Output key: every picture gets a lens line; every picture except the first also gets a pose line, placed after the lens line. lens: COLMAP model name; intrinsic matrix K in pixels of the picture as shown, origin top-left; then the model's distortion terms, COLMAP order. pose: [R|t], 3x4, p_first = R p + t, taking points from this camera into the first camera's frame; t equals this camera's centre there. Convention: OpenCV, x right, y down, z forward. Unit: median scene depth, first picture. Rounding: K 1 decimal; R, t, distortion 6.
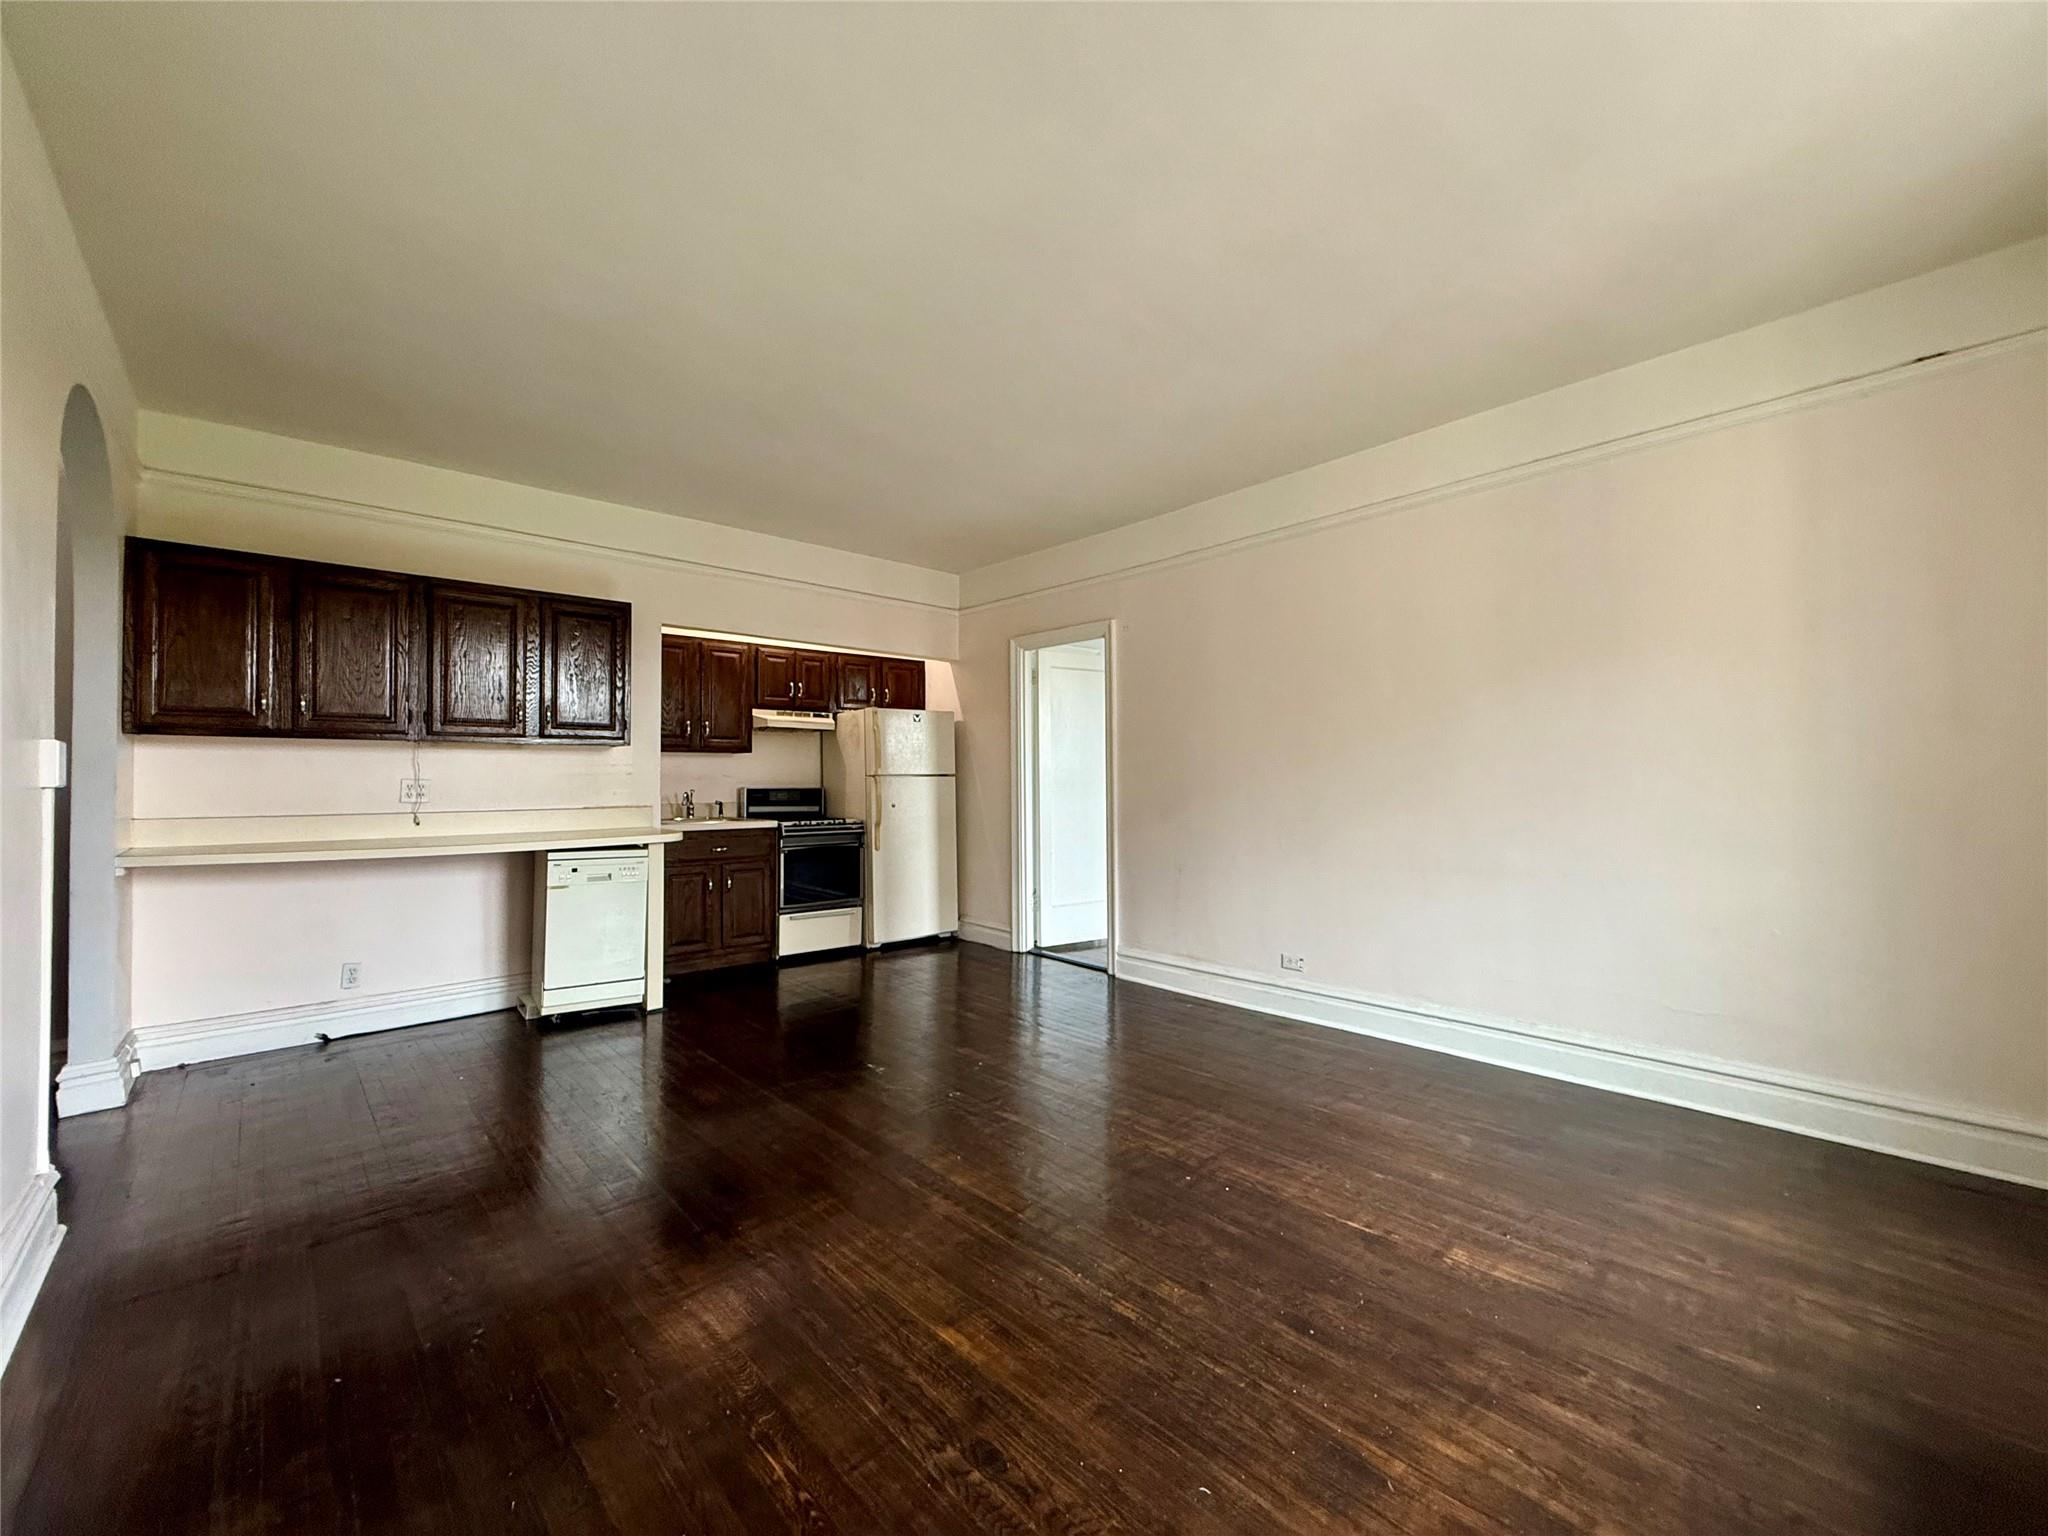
lens RADIAL K [[814.4, 0, 1019.2], [0, 814.4, 764.1], [0, 0, 1]] dist [-0.001272, -0.000211]
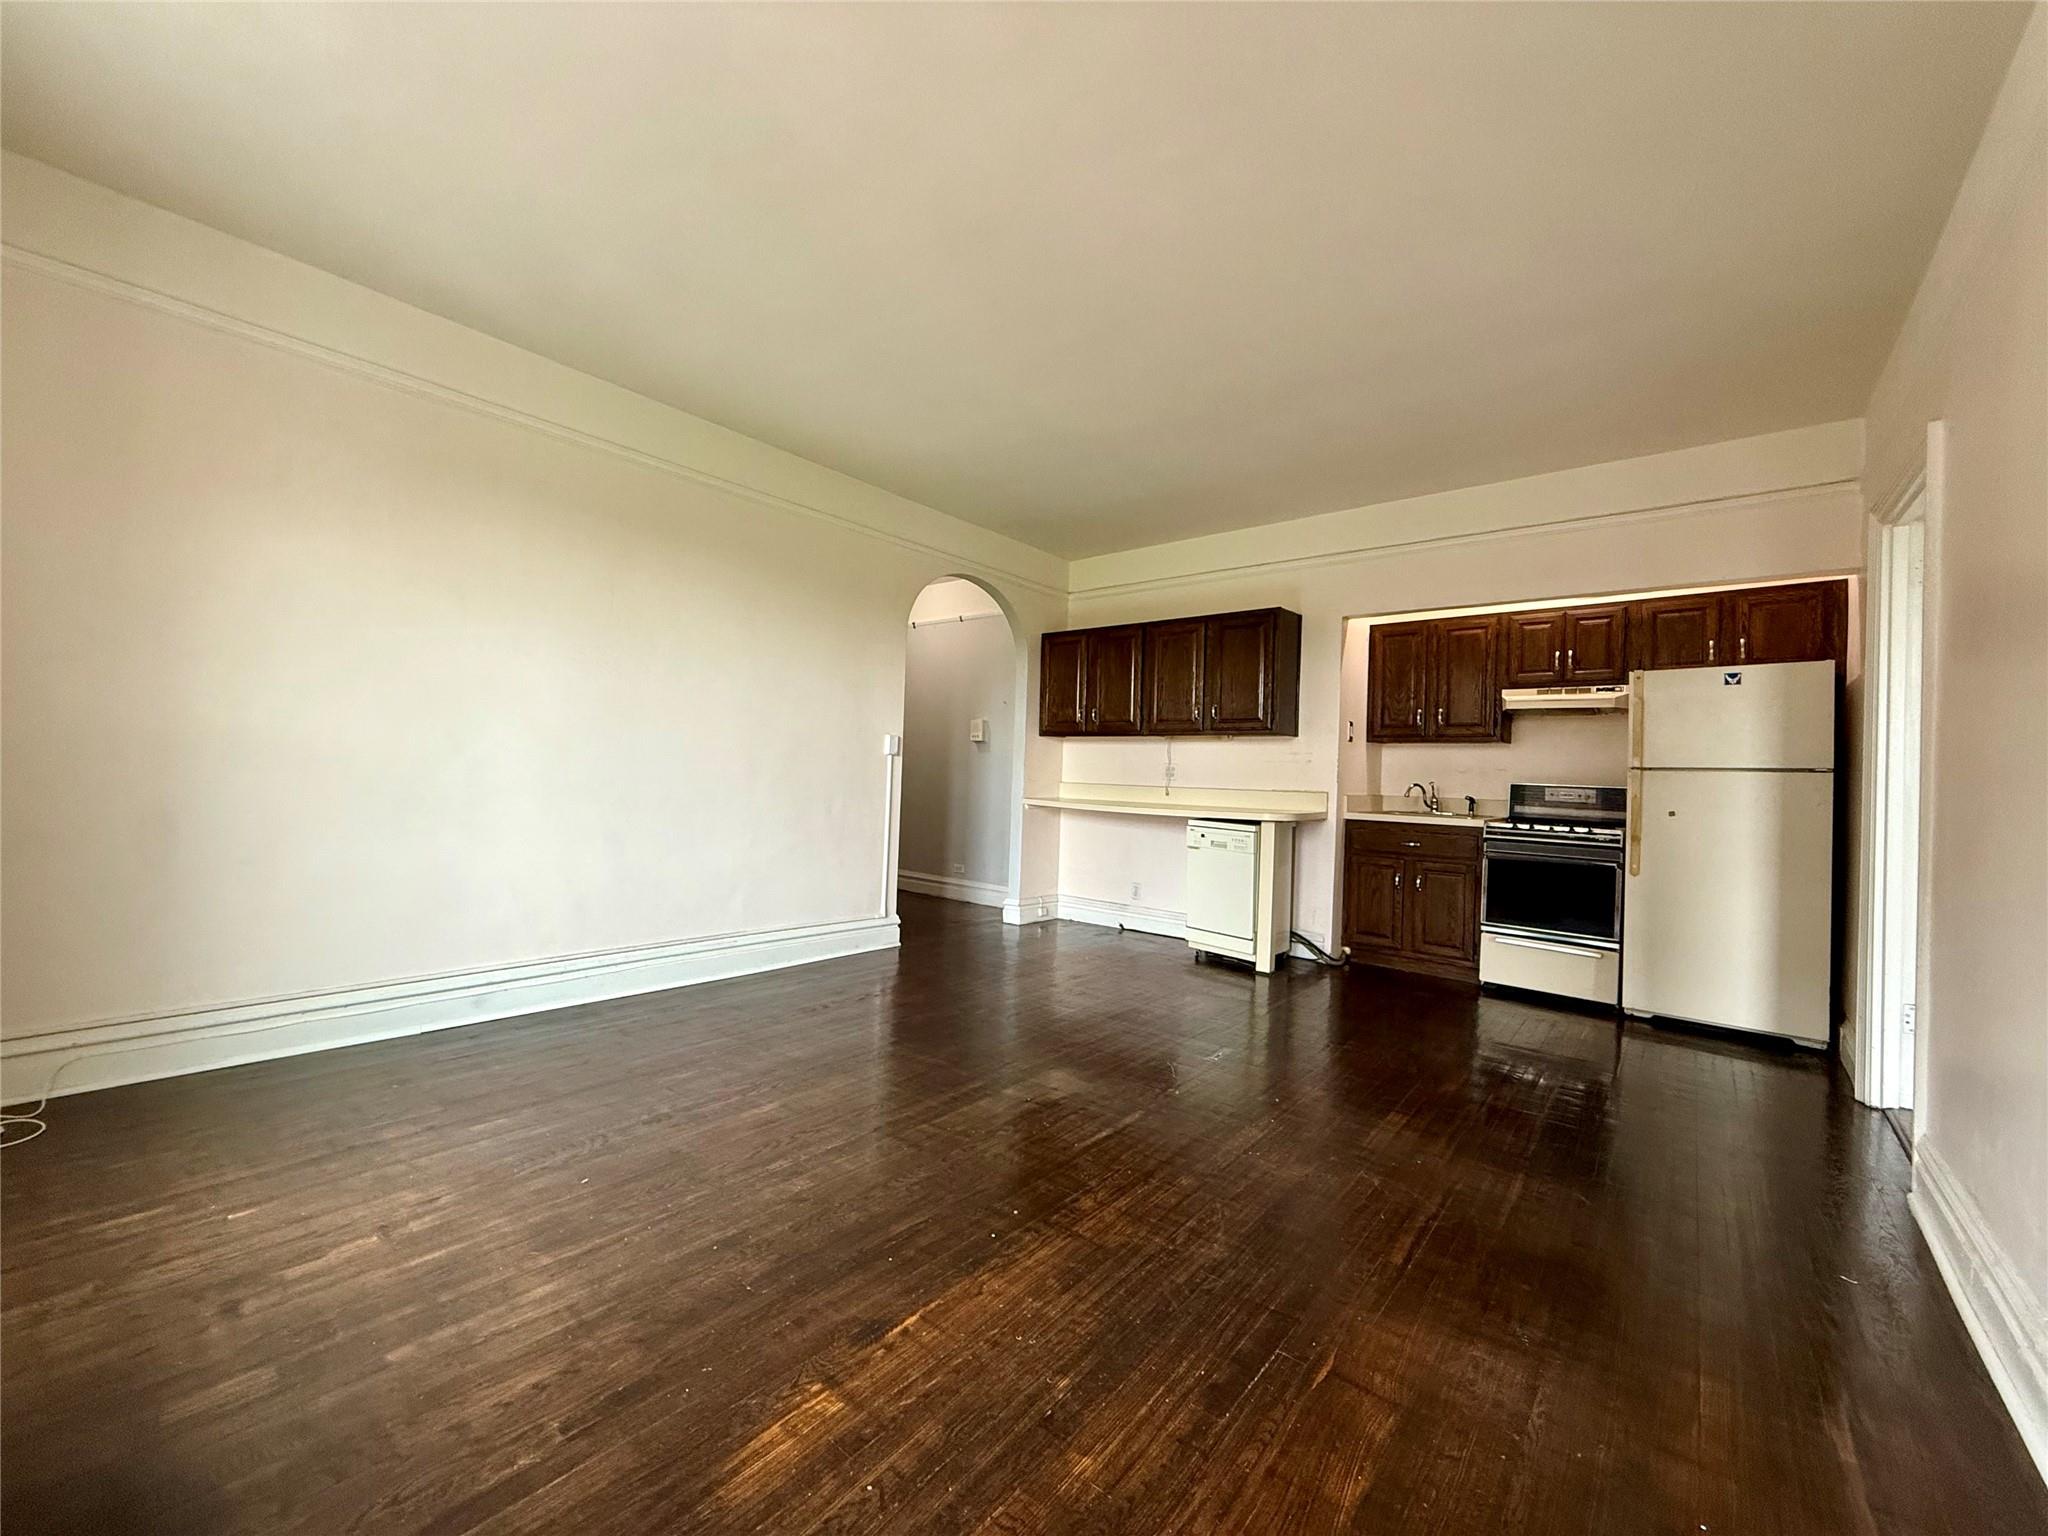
lens RADIAL K [[814.4, 0, 1014.9], [0, 814.4, 775.6], [0, 0, 1]] dist [-0.001272, -0.000211]
pose [[0.131882, 0.009087, -0.991224, 0.623063], [-0.016687, 0.999837, 0.006945, 0.034041], [0.991125, 0.015624, 0.132012, 0.533985]]
